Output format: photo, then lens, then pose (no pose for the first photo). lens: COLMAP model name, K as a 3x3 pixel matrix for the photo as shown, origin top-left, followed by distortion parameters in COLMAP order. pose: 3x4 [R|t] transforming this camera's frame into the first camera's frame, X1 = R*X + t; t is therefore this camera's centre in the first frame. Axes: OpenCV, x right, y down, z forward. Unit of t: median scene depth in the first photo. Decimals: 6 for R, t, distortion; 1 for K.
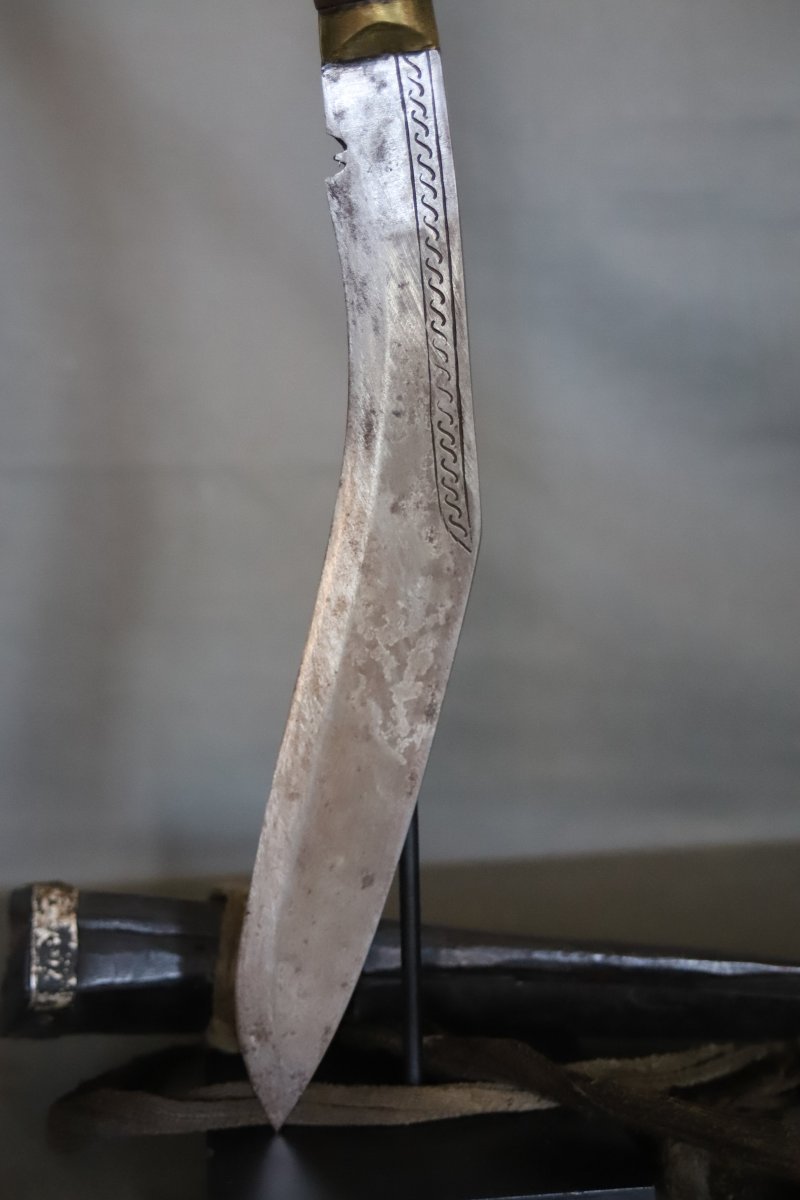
lens RADIAL K [[2049.4, 0, 400.0], [0, 2049.4, 600.0], [0, 0, 1]] dist [0.042342, 0.190697]
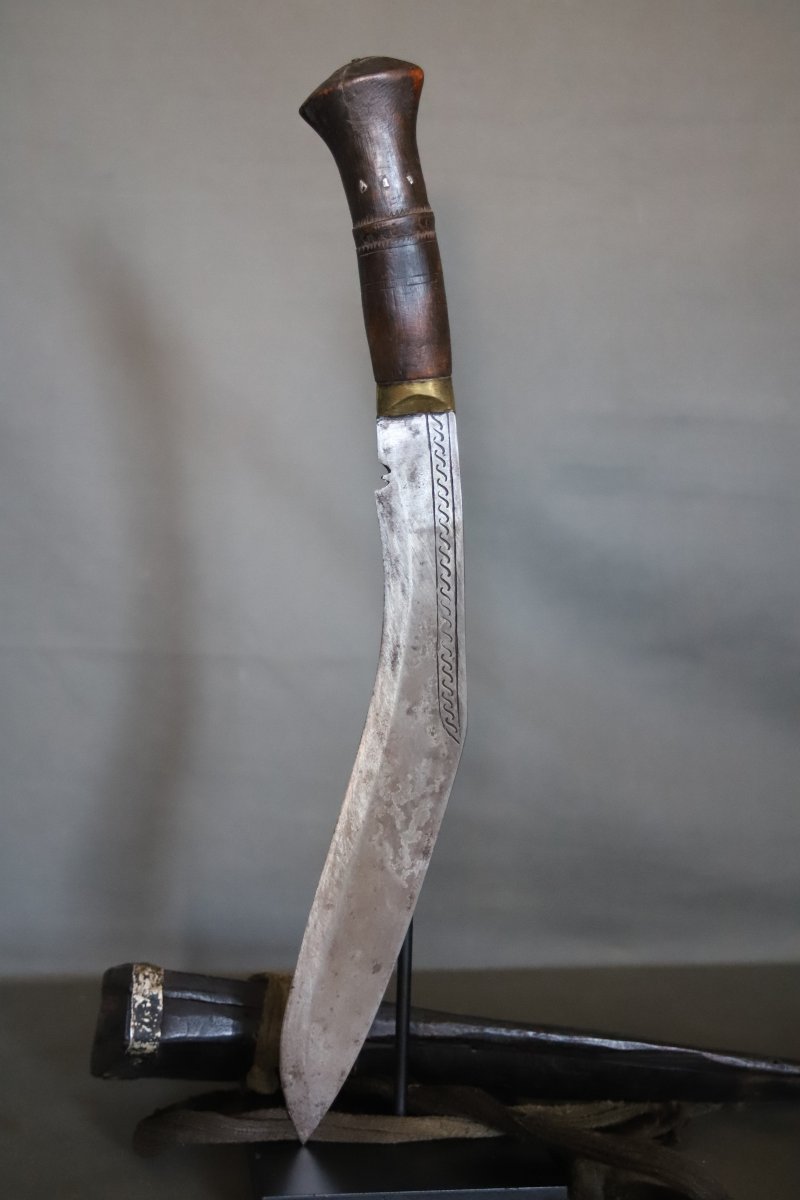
lens RADIAL K [[1951.7, 0, 400.0], [0, 1951.7, 600.0], [0, 0, 1]] dist [0.042610, -0.018325]
pose [[0.998179, 0.048274, 0.036168, -0.062412], [-0.045428, 0.996091, -0.075759, -0.017637], [-0.039684, 0.073978, 0.996470, -0.392943]]
